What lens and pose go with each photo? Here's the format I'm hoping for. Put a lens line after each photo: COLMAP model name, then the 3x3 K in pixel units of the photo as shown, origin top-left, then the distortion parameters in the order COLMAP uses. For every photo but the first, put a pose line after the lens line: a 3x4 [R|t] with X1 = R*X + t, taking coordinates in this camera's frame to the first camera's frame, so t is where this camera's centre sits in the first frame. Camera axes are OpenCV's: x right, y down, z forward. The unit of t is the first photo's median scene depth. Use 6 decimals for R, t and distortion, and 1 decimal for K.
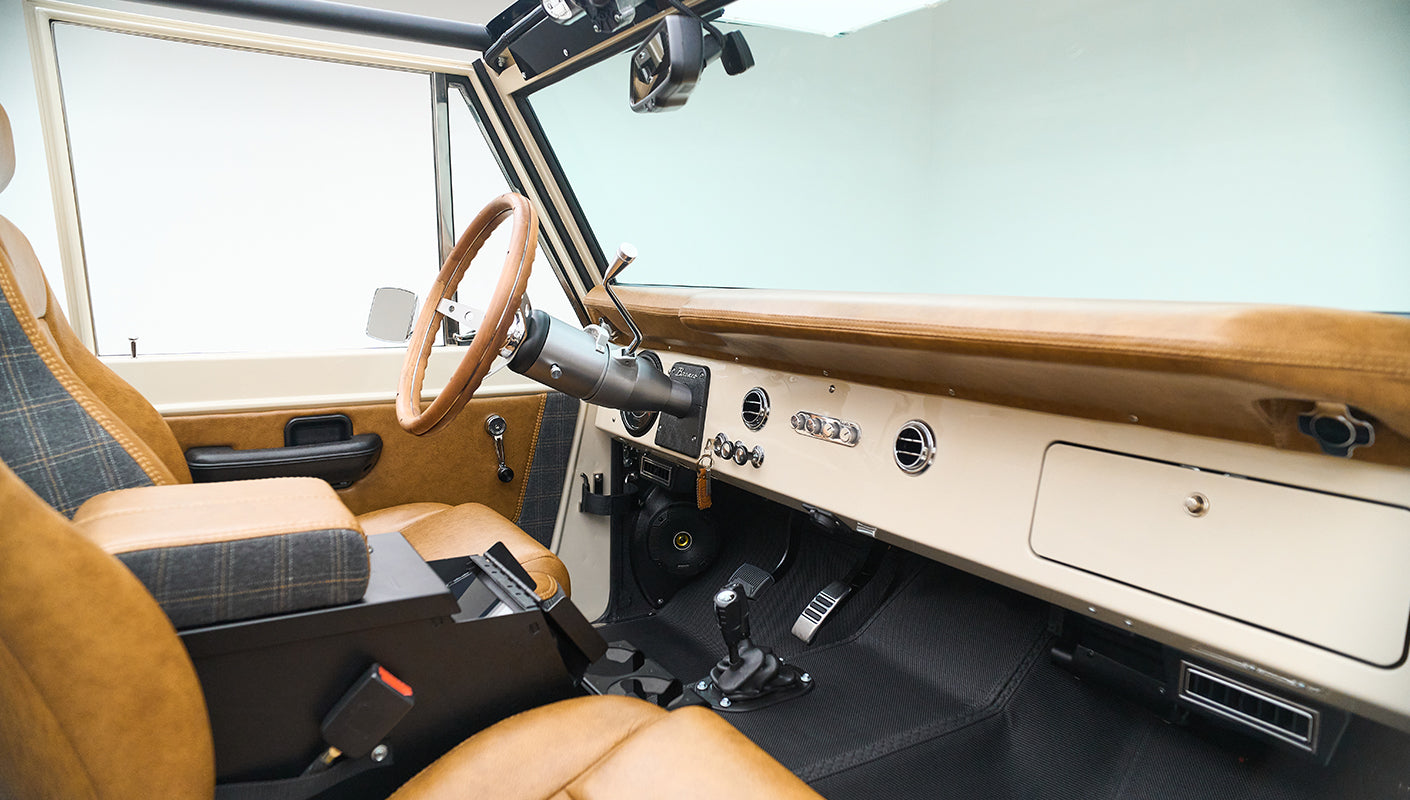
lens RADIAL K [[878.2, 0, 707.3], [0, 878.2, 387.9], [0, 0, 1]] dist [-0.069953, 0.048290]
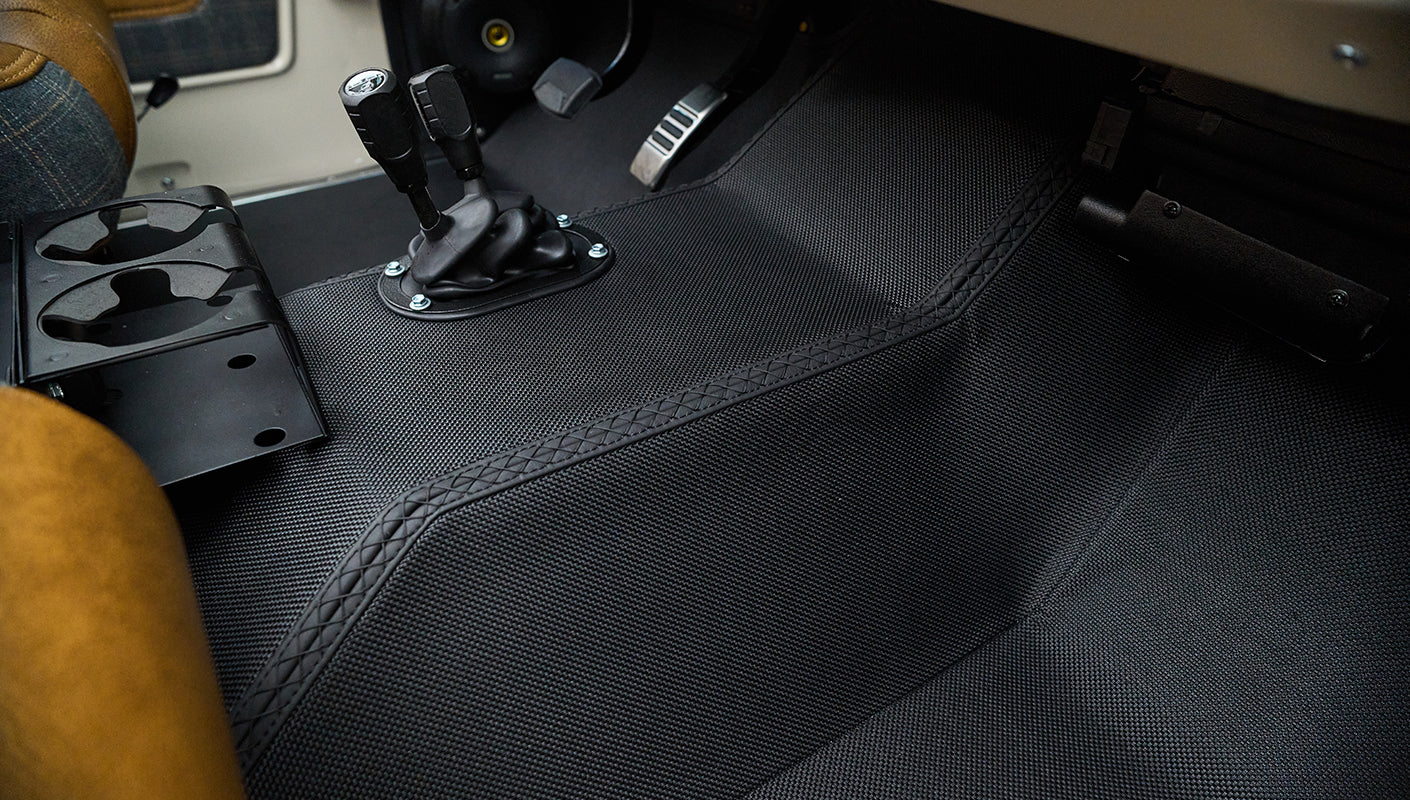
lens RADIAL K [[901.3, 0, 709.3], [0, 901.3, 431.7], [0, 0, 1]] dist [-0.079913, 0.053193]
pose [[0.999254, -0.014197, 0.035903, 0.166399], [-0.006178, 0.859148, 0.511689, 0.156089], [-0.038110, -0.511530, 0.858420, 0.499344]]
